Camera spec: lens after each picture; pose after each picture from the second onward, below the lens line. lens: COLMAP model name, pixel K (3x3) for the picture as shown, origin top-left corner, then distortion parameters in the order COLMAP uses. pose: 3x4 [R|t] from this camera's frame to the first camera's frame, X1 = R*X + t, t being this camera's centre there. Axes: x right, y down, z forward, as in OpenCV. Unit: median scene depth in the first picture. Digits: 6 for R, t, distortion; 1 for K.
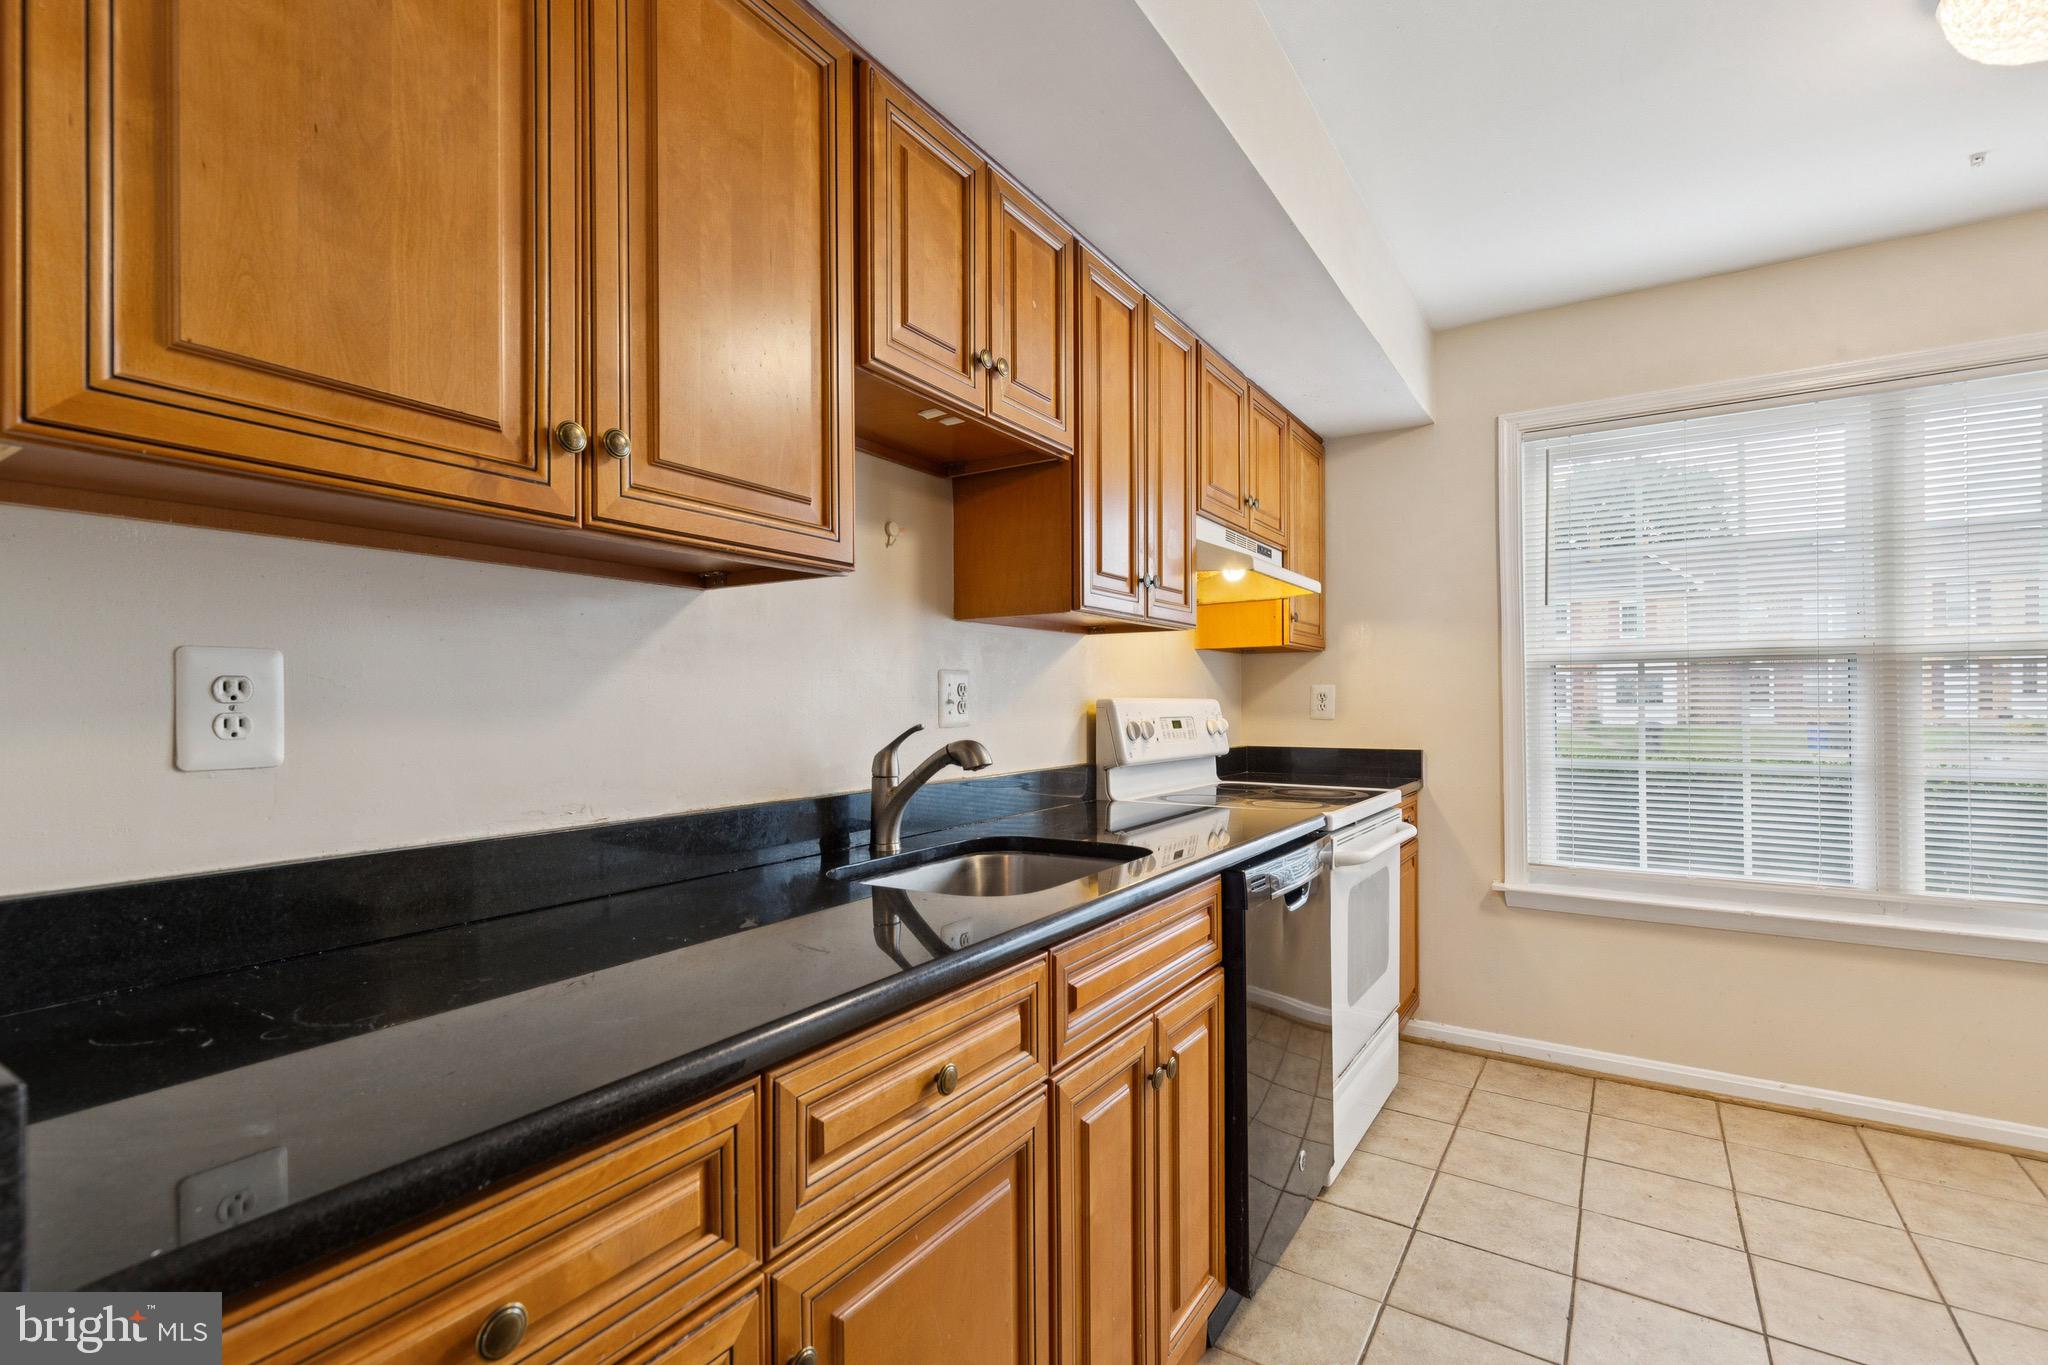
lens RADIAL K [[941.1, 0, 1027.4], [0, 941.1, 695.5], [0, 0, 1]] dist [0.000684, 0.000150]
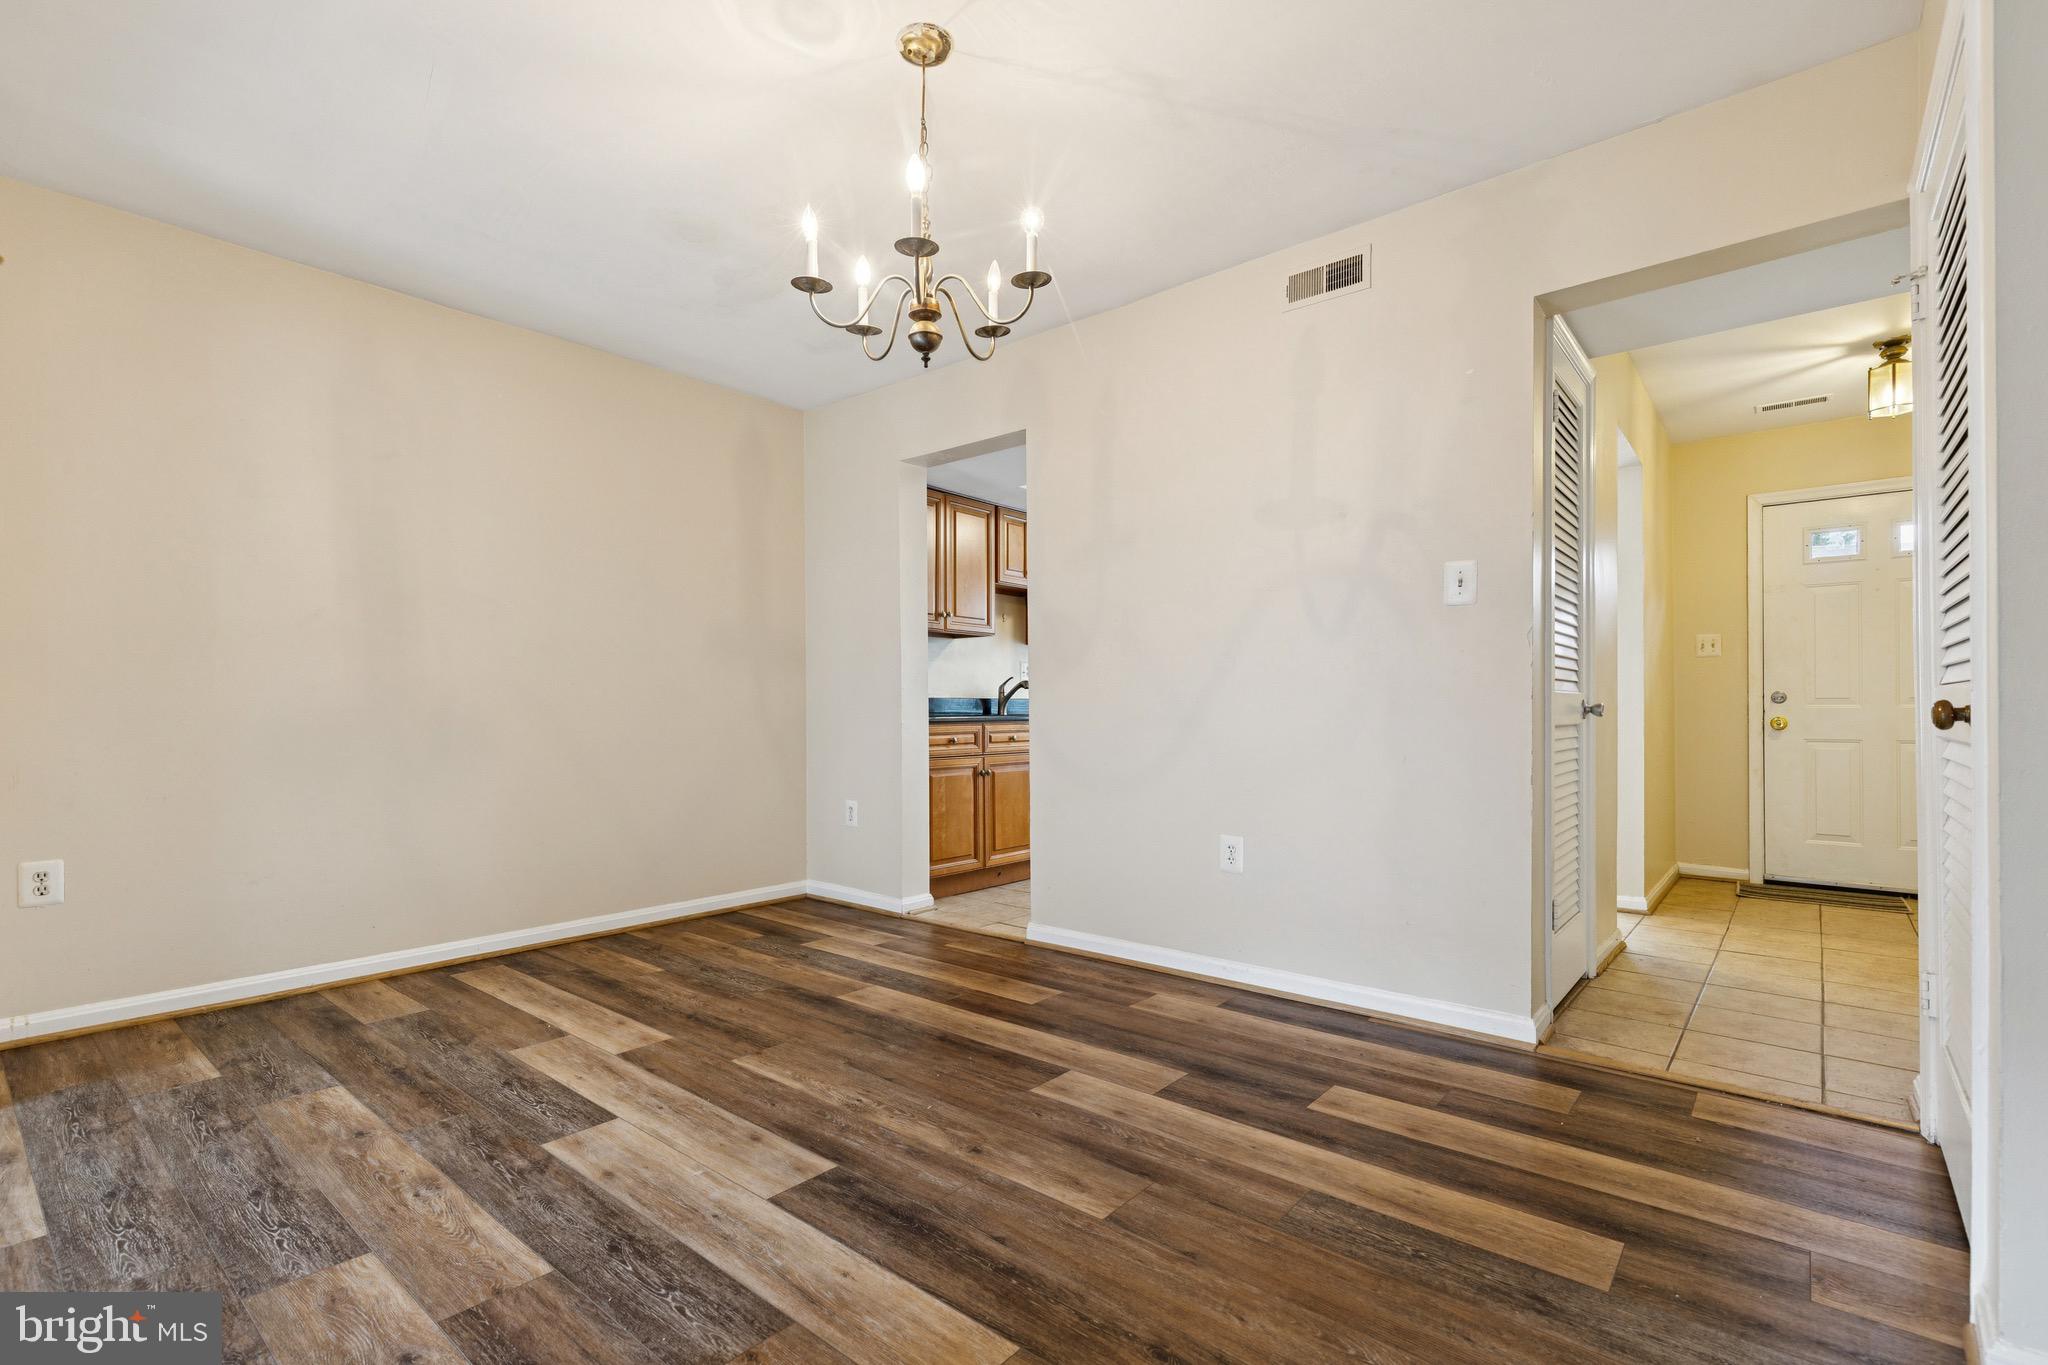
lens RADIAL K [[929.2, 0, 1017.9], [0, 929.2, 713.2], [0, 0, 1]] dist [0.001295, 0.000404]
pose [[0.991242, -0.001229, -0.132056, 0.230846], [0.002153, 0.999974, 0.006854, 0.091408], [0.132044, -0.007078, 0.991219, -1.537388]]
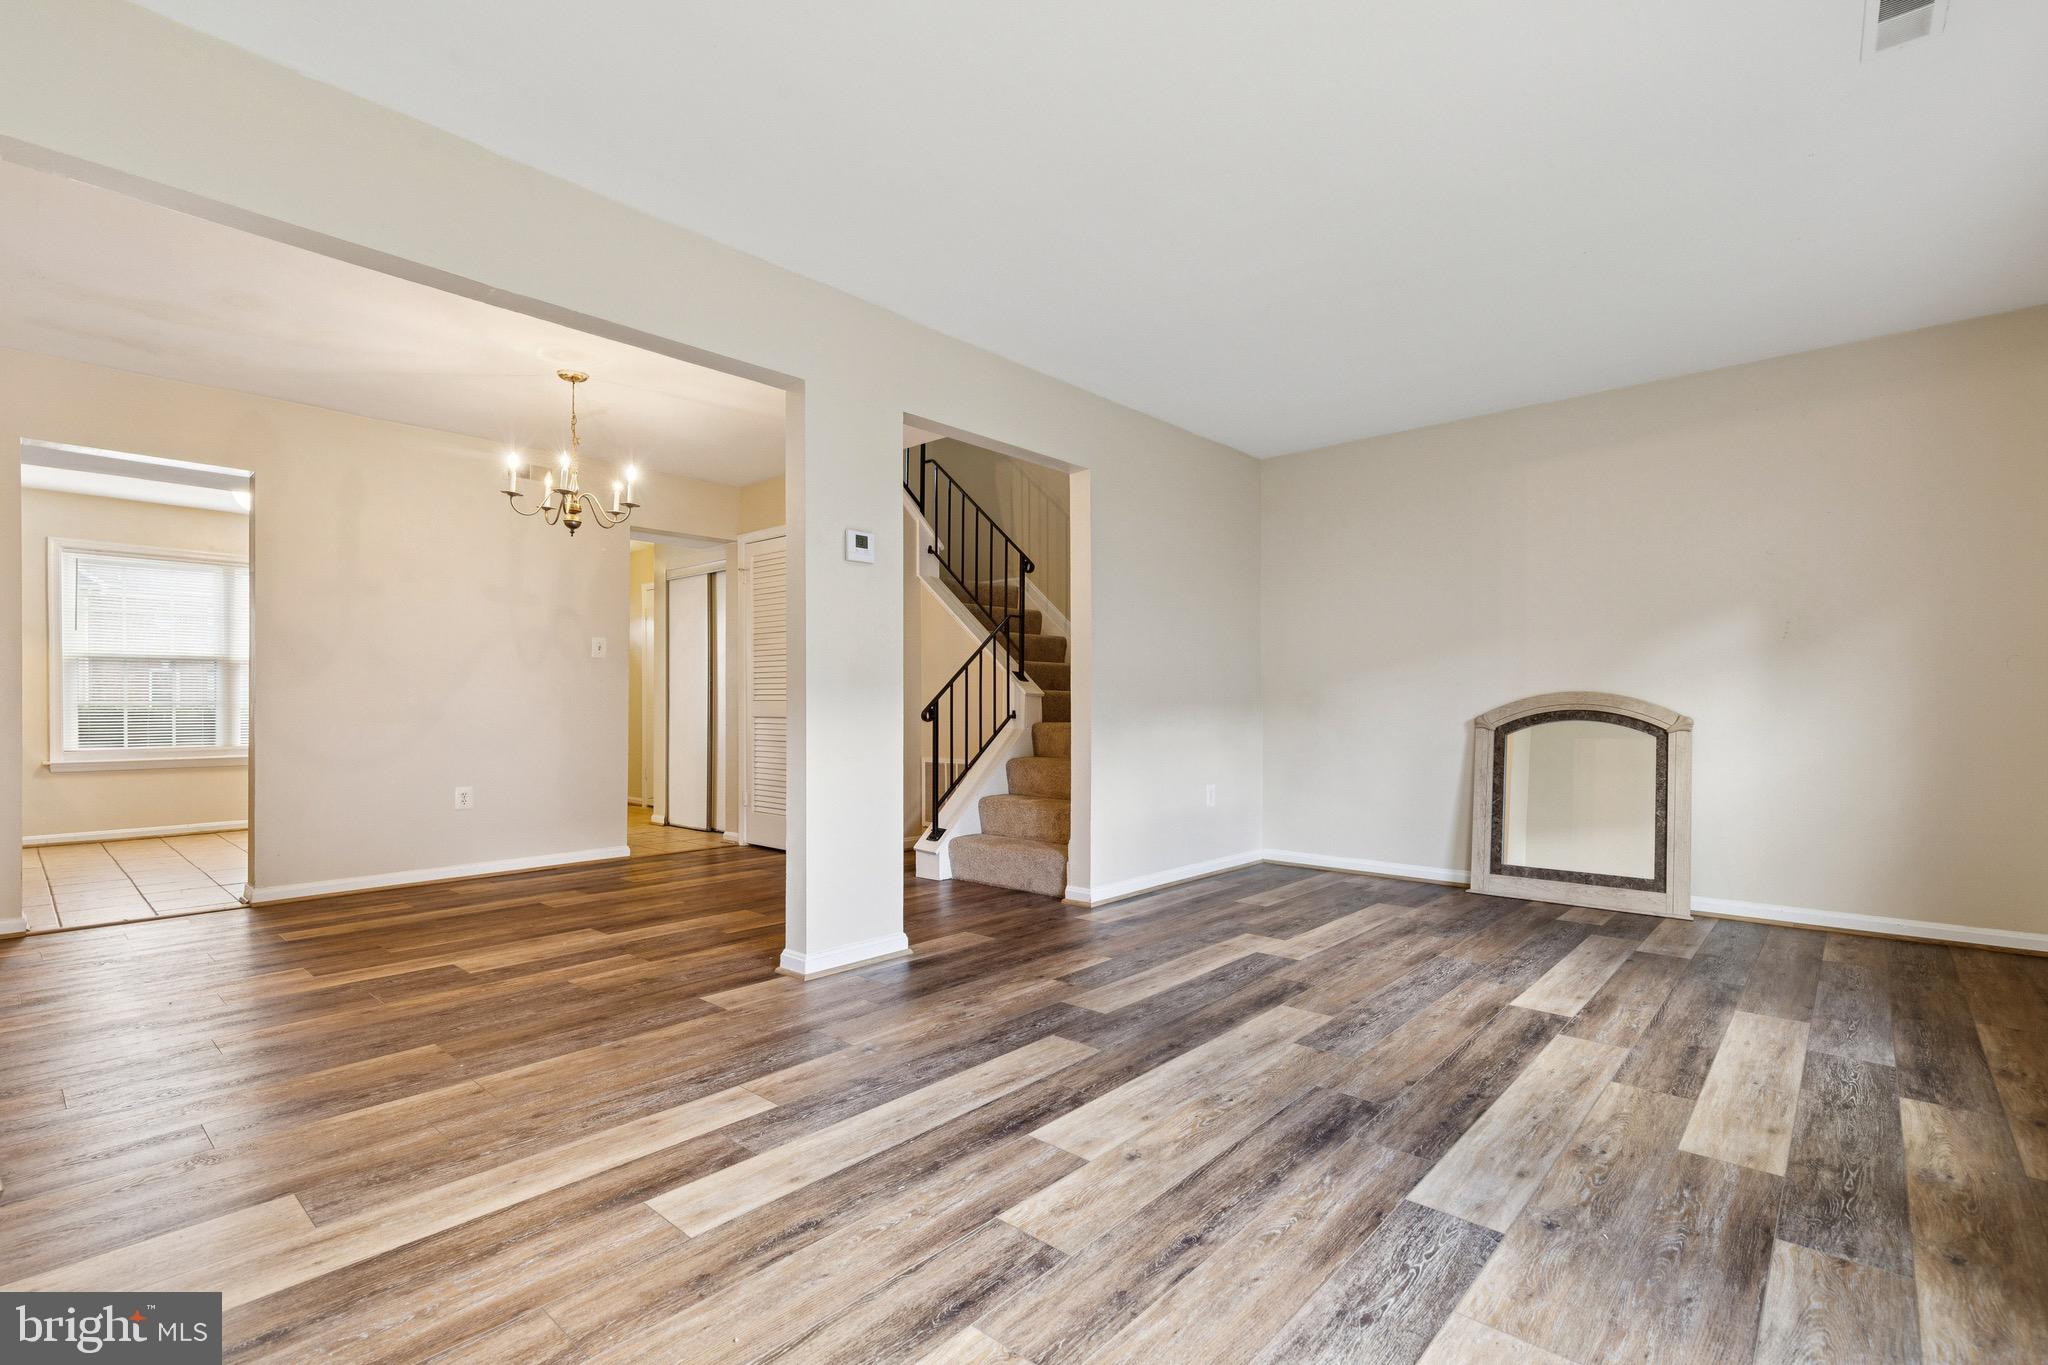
lens RADIAL K [[927.5, 0, 1017.2], [0, 927.5, 687.0], [0, 0, 1]] dist [0.006130, 0.000960]
pose [[0.165310, 0.022929, 0.985975, -1.436828], [-0.001826, 0.999735, -0.022943, 0.093571], [-0.986240, 0.001992, 0.165309, -1.774934]]
